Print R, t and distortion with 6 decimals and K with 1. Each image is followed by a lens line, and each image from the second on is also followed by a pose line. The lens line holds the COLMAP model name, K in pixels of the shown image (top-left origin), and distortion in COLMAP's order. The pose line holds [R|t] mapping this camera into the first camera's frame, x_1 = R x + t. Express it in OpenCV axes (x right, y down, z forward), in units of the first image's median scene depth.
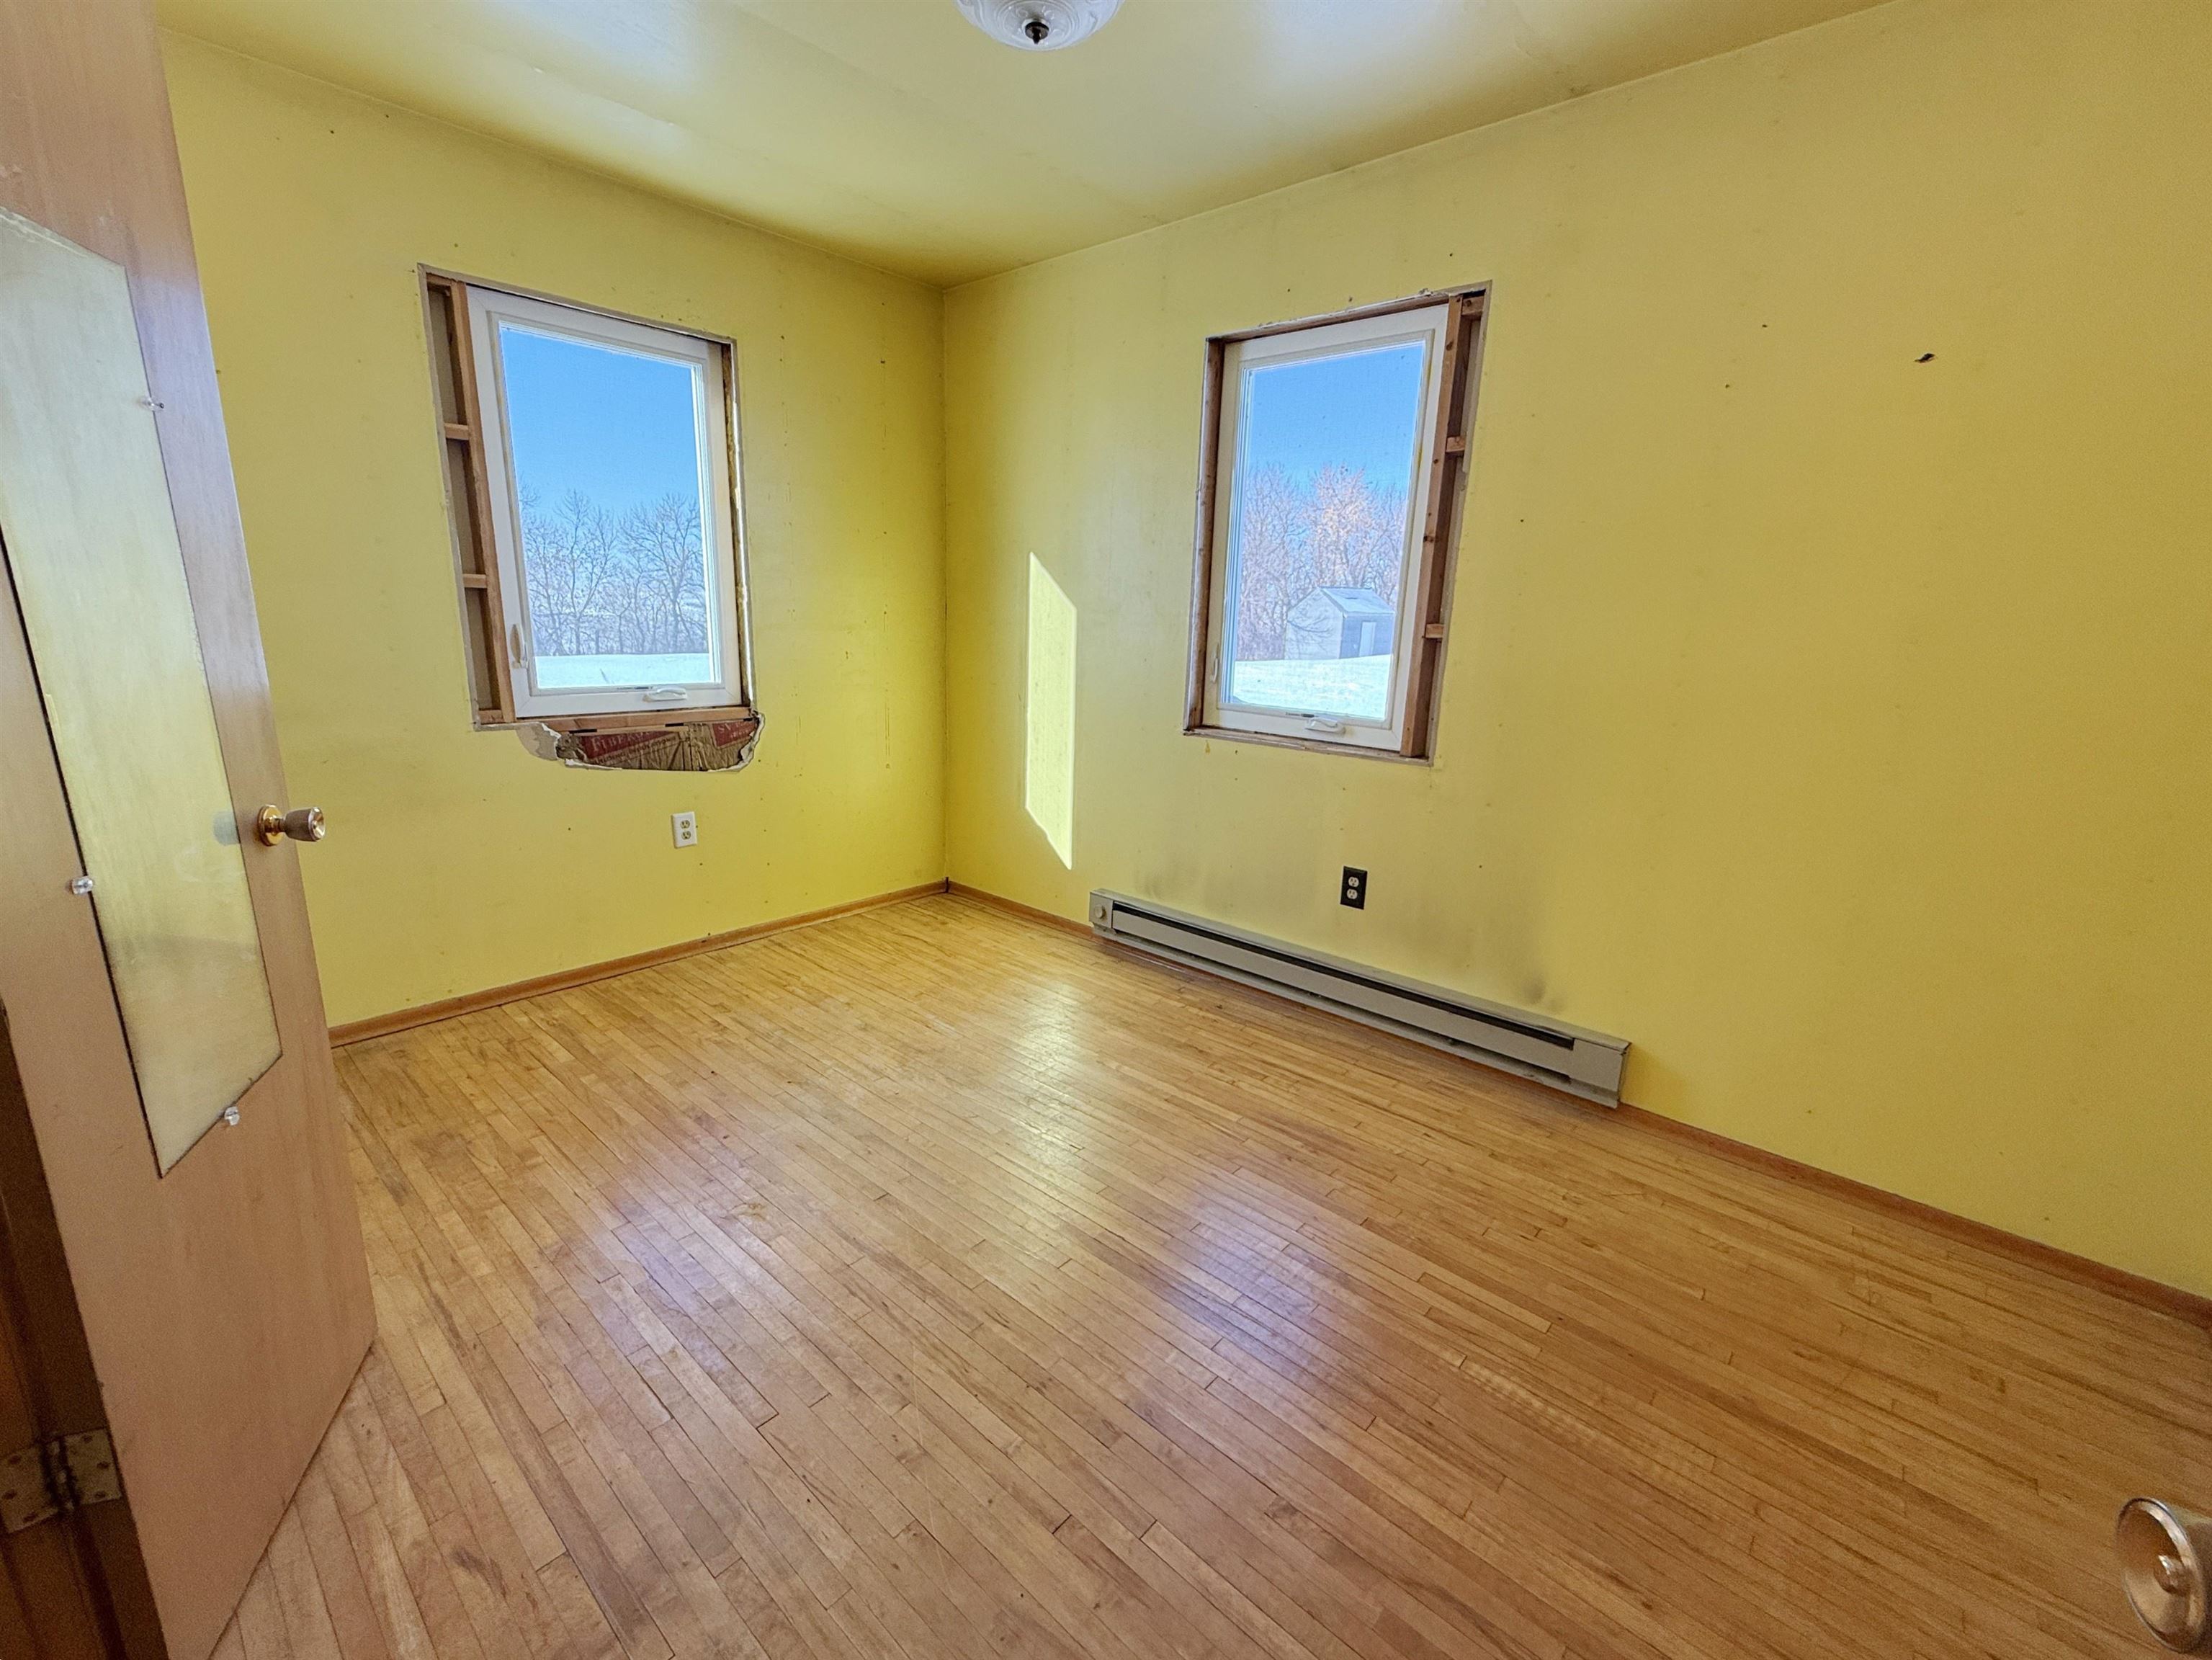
lens RADIAL K [[921.1, 0, 1106.0], [0, 921.1, 830.0], [0, 0, 1]] dist [-0.000018, -0.000239]
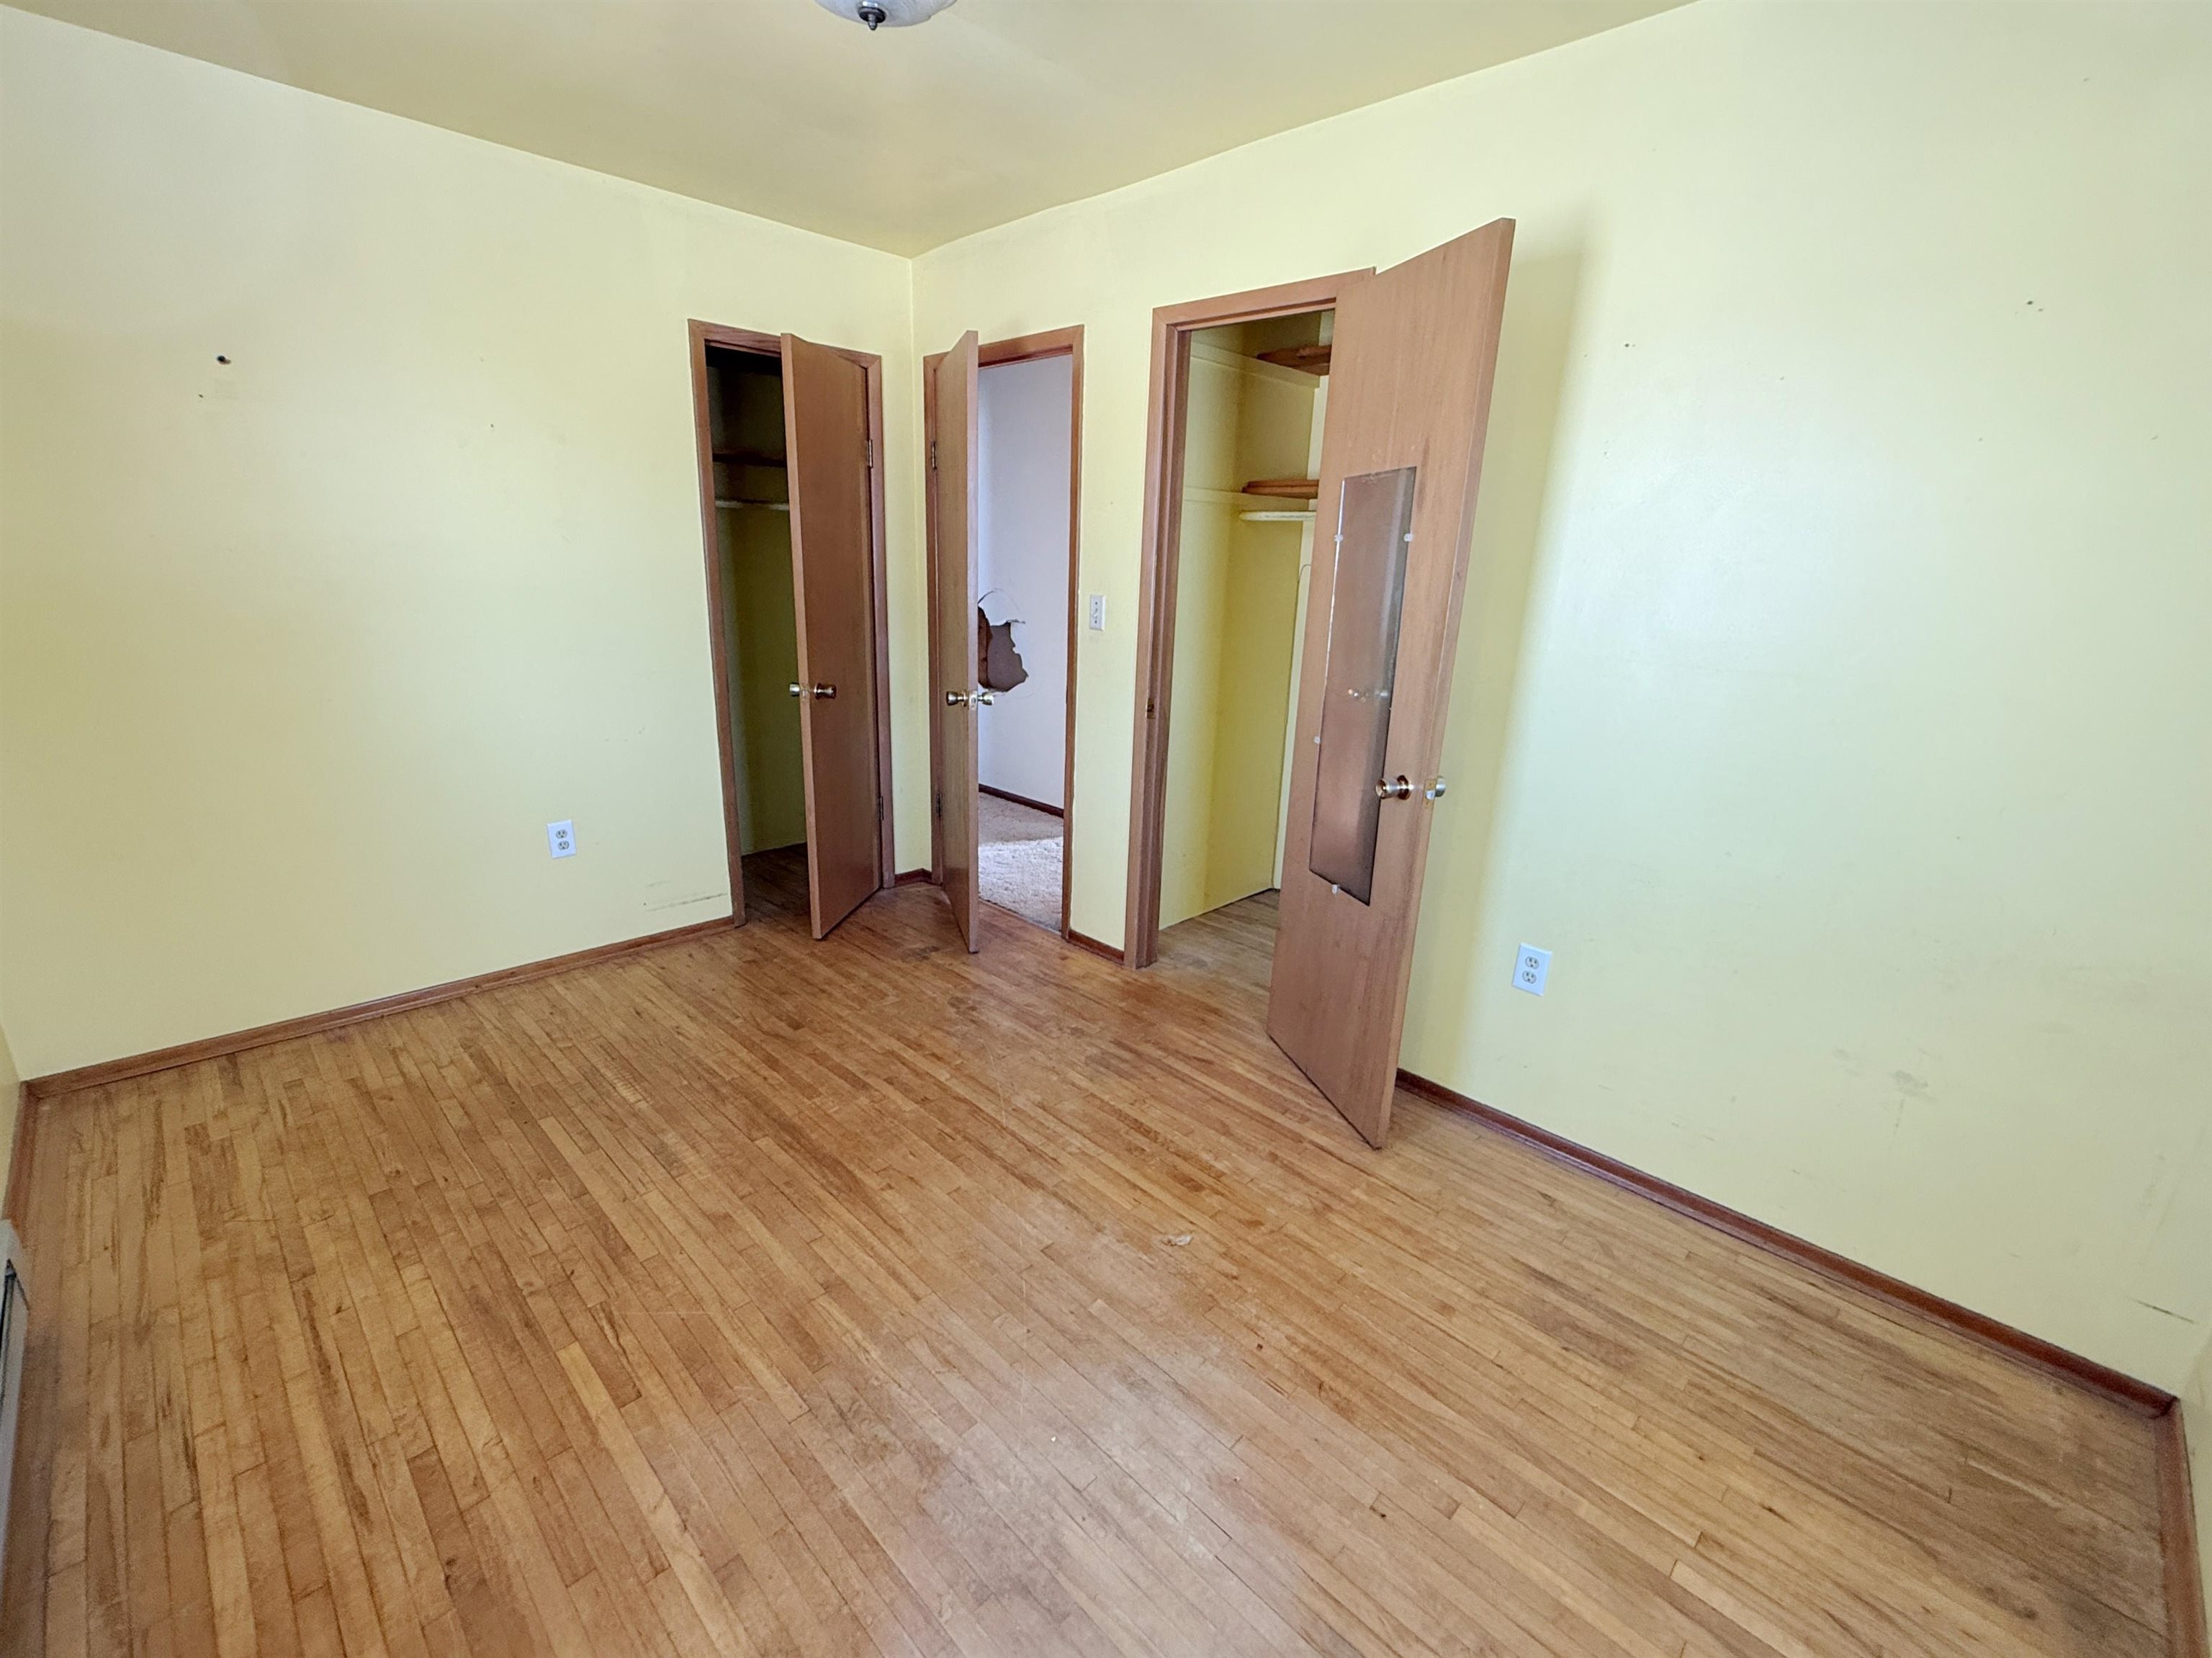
lens RADIAL K [[920.9, 0, 1106.0], [0, 920.9, 829.0], [0, 0, 1]] dist [-0.000018, -0.000239]
pose [[-0.996680, -0.075658, 0.030084, -0.293934], [-0.050106, 0.861190, 0.505807, -0.460876], [-0.064177, 0.502620, -0.862122, 1.574013]]
